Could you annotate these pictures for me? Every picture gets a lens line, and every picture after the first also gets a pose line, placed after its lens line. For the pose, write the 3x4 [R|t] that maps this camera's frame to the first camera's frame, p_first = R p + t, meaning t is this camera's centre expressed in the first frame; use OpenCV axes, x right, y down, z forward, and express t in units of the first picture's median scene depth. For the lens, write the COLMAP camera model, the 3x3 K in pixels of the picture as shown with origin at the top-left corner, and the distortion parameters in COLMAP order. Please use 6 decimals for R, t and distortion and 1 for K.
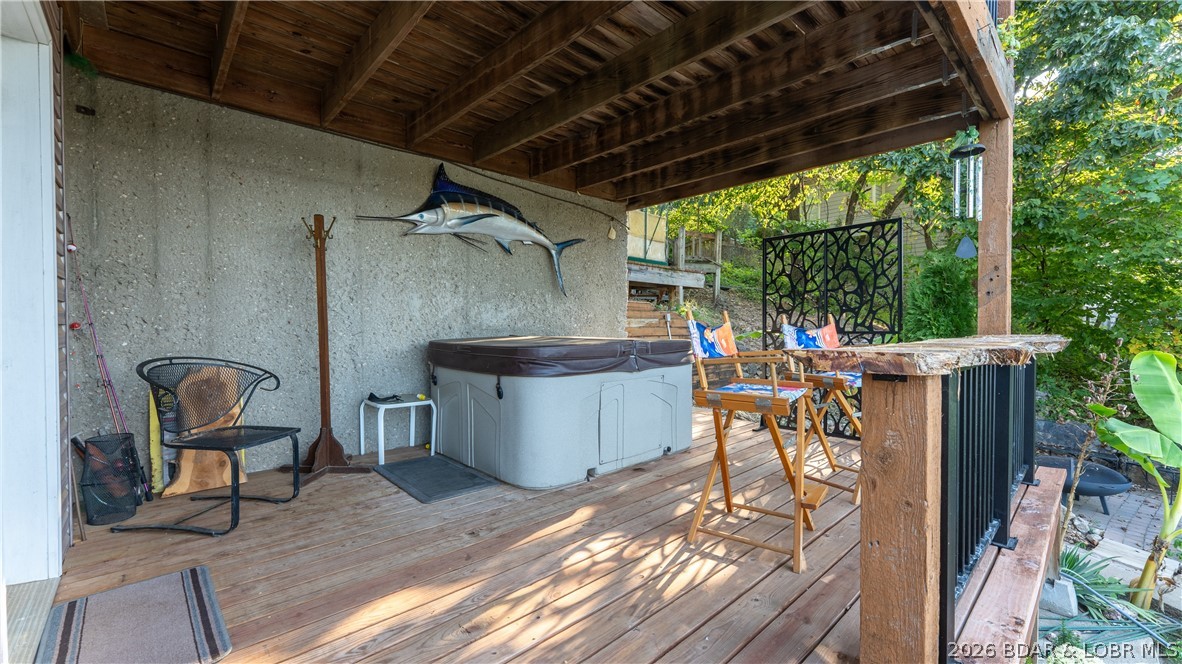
lens RADIAL K [[473.4, 0, 583.6], [0, 473.4, 333.5], [0, 0, 1]] dist [-0.000886, -0.000454]
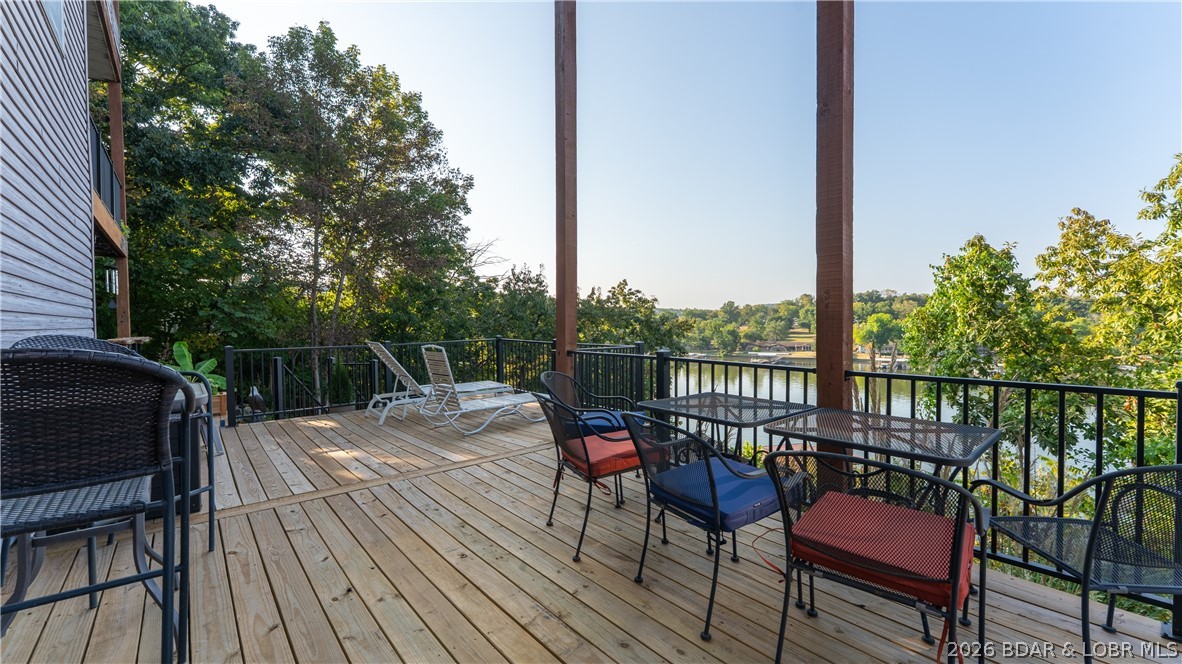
lens RADIAL K [[476.8, 0, 585.1], [0, 476.8, 333.7], [0, 0, 1]] dist [-0.000245, -0.000111]
pose [[0.038697, -0.020224, 0.999046, -0.643349], [0.030941, 0.999340, 0.019032, 0.007326], [-0.998772, 0.030175, 0.039297, -0.639948]]
